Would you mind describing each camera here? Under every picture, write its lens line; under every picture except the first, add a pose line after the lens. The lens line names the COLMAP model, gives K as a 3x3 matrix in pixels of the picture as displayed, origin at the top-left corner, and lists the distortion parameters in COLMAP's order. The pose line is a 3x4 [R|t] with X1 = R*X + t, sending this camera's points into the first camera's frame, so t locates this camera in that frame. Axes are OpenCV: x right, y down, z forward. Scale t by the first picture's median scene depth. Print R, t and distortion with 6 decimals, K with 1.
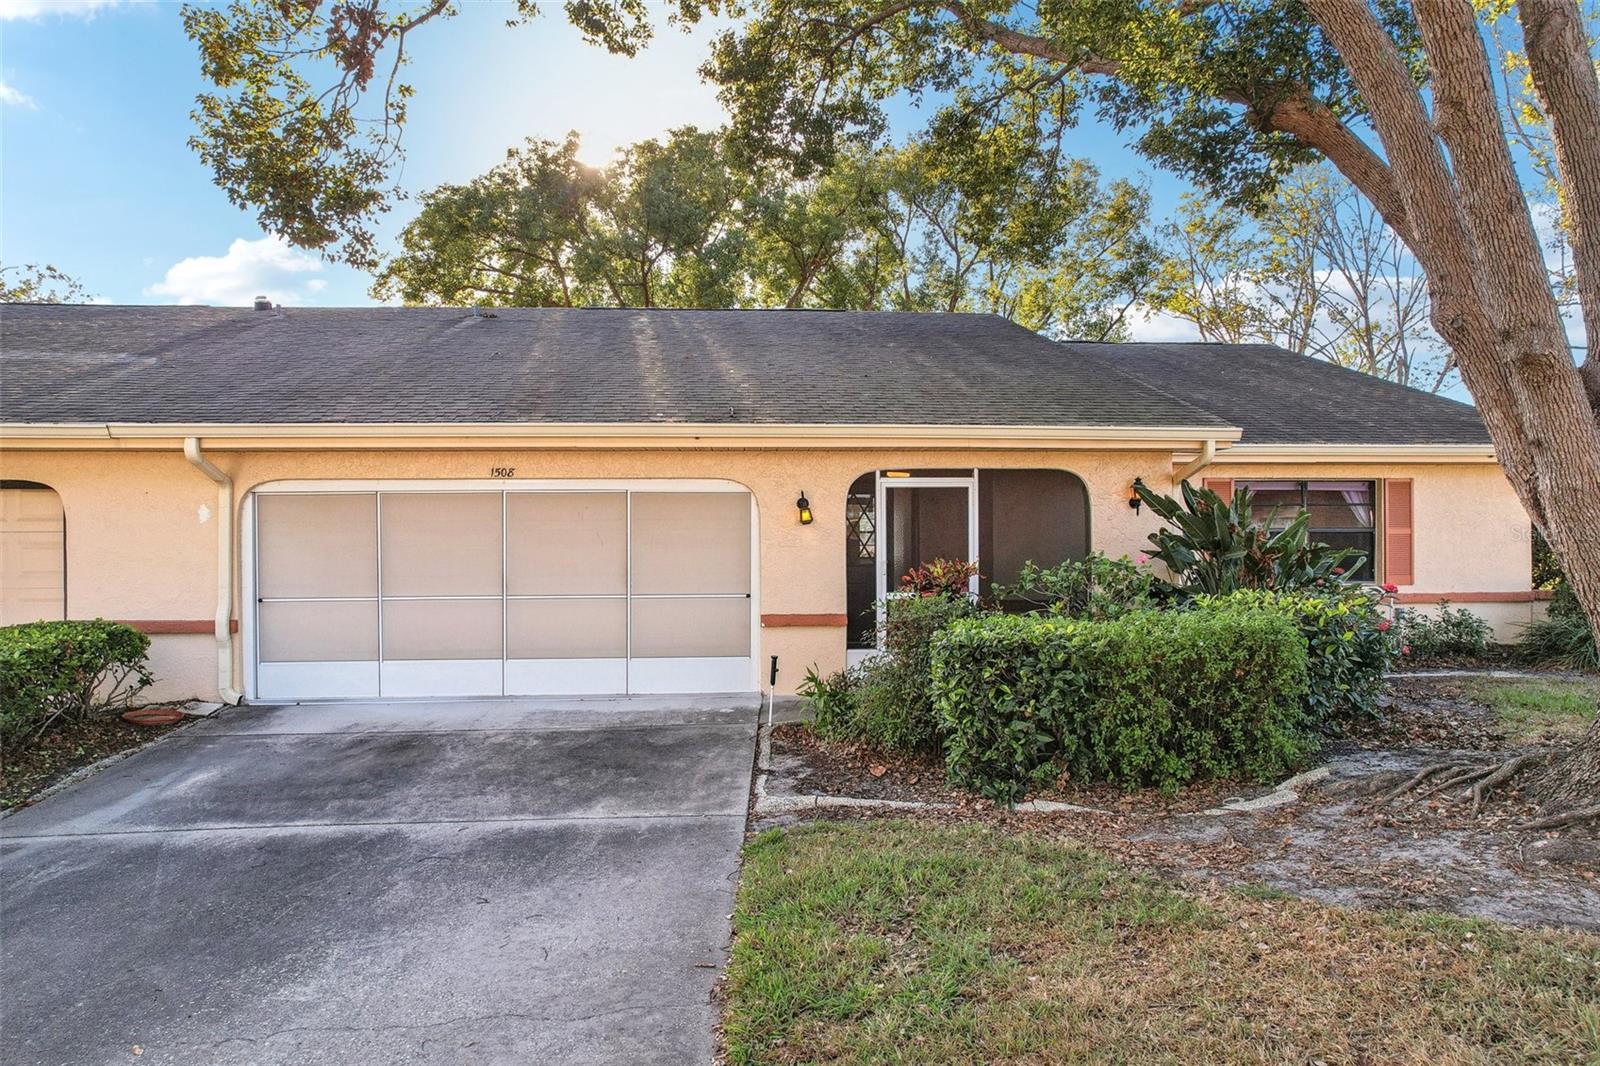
lens RADIAL K [[1045.7, 0, 780.4], [0, 1045.7, 530.4], [0, 0, 1]] dist [-0.089583, 0.085356]
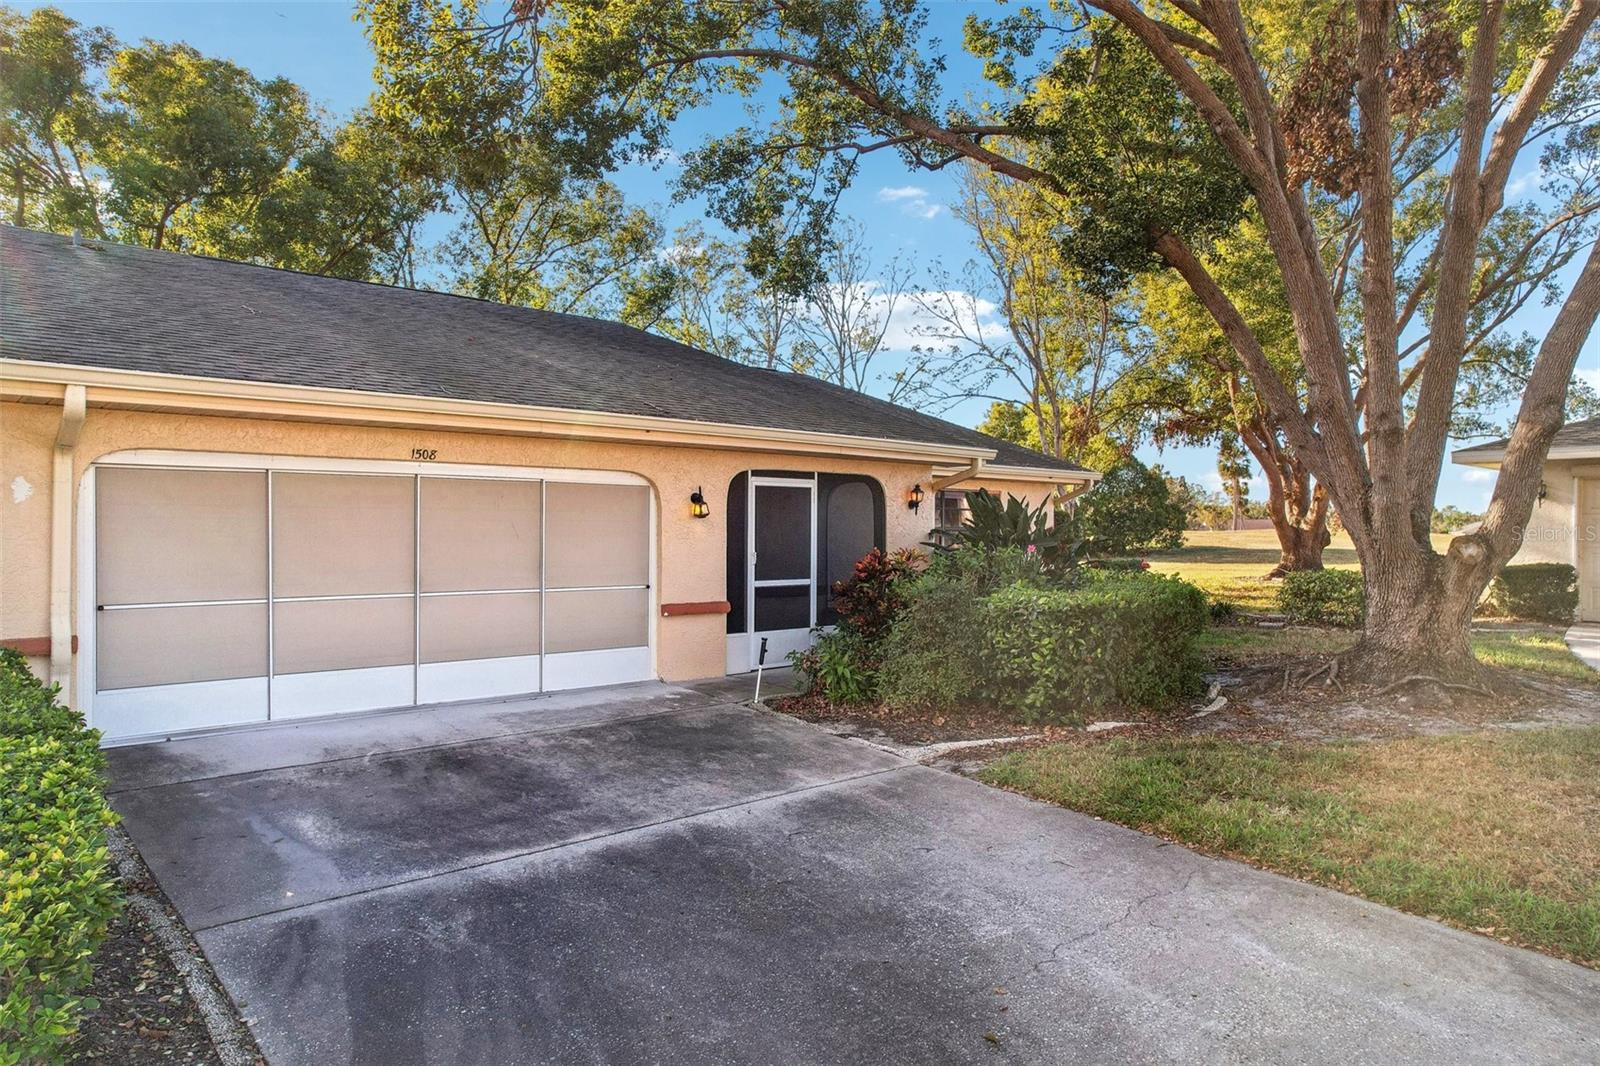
lens RADIAL K [[1045.7, 0, 780.4], [0, 1045.7, 530.4], [0, 0, 1]] dist [-0.089583, 0.085356]
pose [[0.794397, 0.008782, 0.607335, -0.618460], [-0.007861, 0.999960, -0.004178, 0.011916], [-0.607348, -0.001455, 0.794435, 0.117135]]
